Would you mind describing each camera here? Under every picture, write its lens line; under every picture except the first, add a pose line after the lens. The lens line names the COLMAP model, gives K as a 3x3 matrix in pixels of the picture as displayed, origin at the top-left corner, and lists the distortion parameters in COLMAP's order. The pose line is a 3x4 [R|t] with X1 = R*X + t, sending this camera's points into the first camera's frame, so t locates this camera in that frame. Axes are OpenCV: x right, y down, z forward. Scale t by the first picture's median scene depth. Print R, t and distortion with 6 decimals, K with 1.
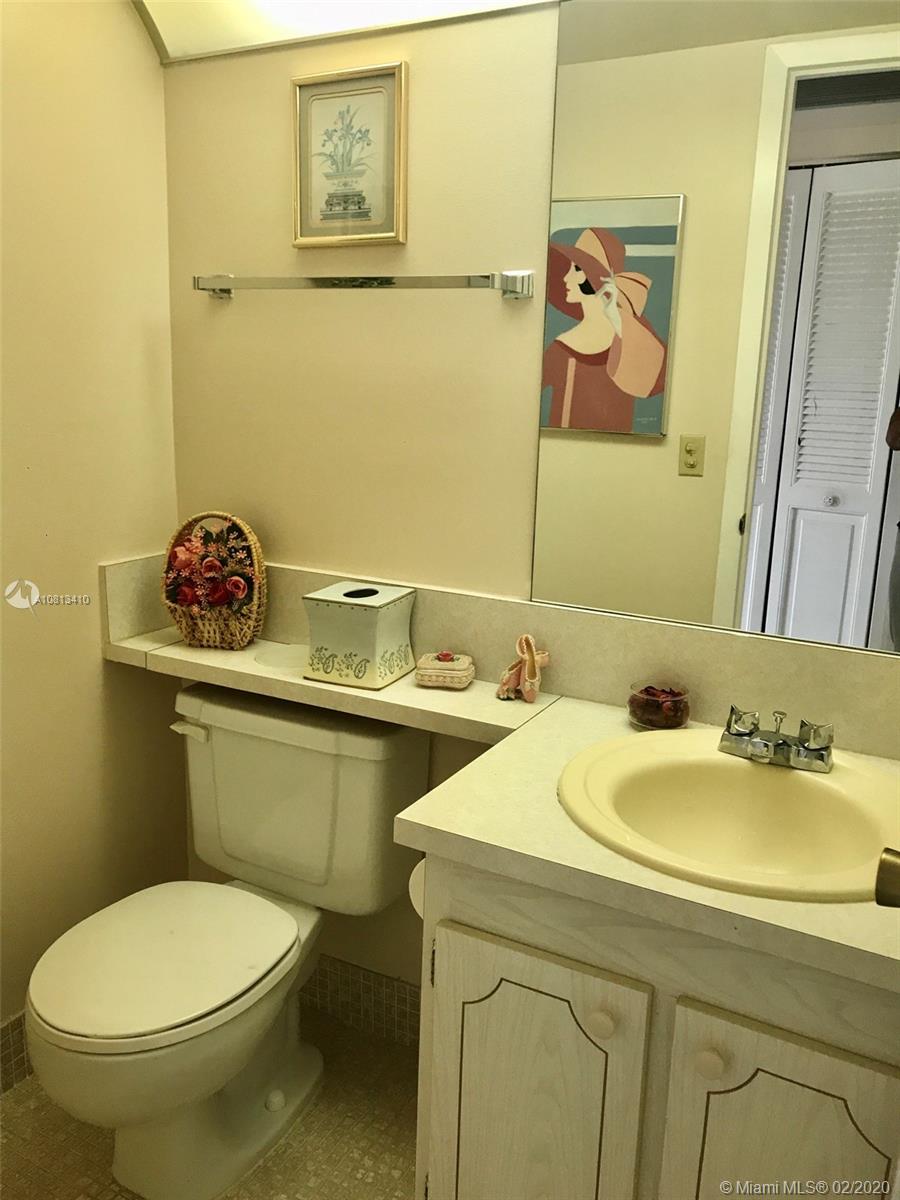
lens RADIAL K [[981.9, 0, 449.3], [0, 981.9, 573.8], [0, 0, 1]] dist [0.022777, -0.019998]
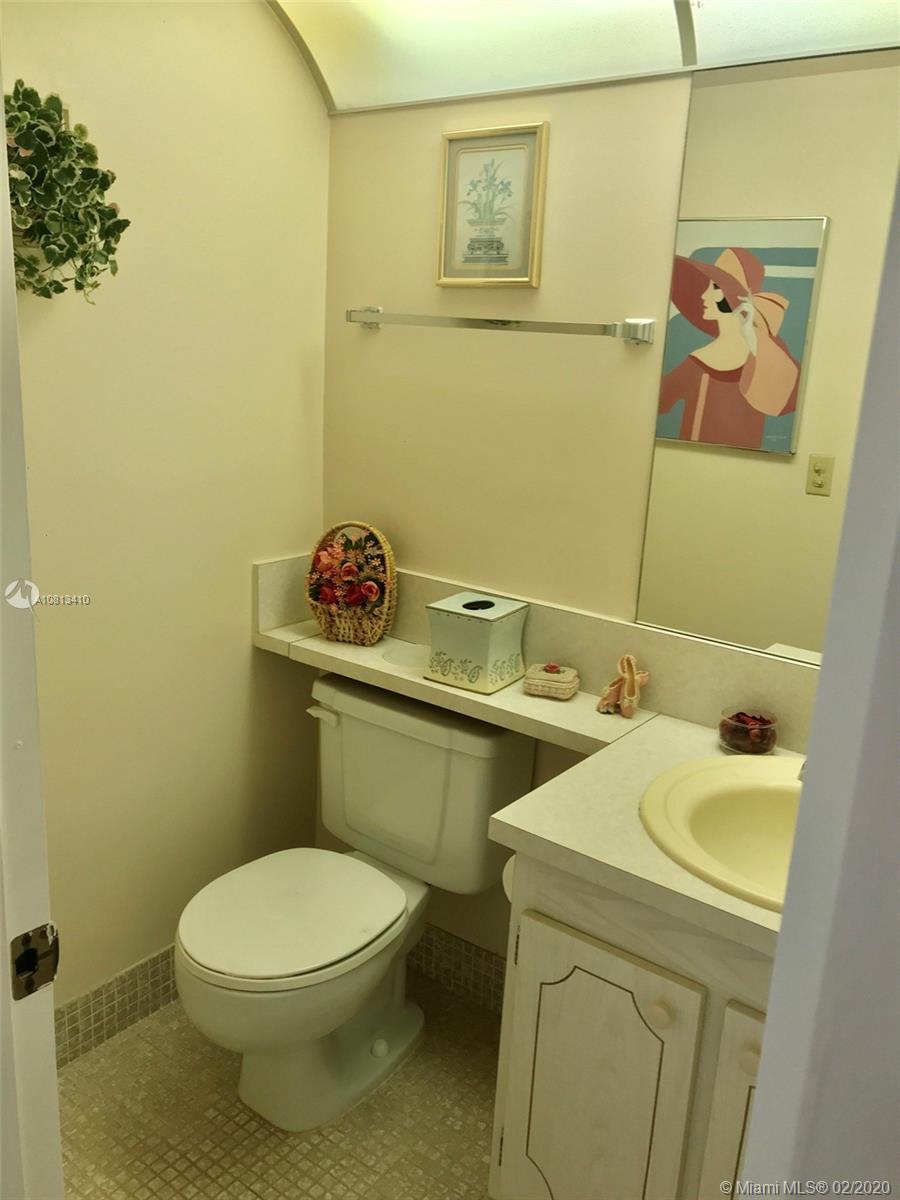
lens RADIAL K [[981.9, 0, 449.3], [0, 981.9, 573.8], [0, 0, 1]] dist [0.022777, -0.019998]
pose [[0.988346, 0.058015, -0.140736, 0.028495], [-0.054282, 0.998068, 0.030229, -0.045419], [0.142218, -0.022238, 0.989586, -0.091439]]
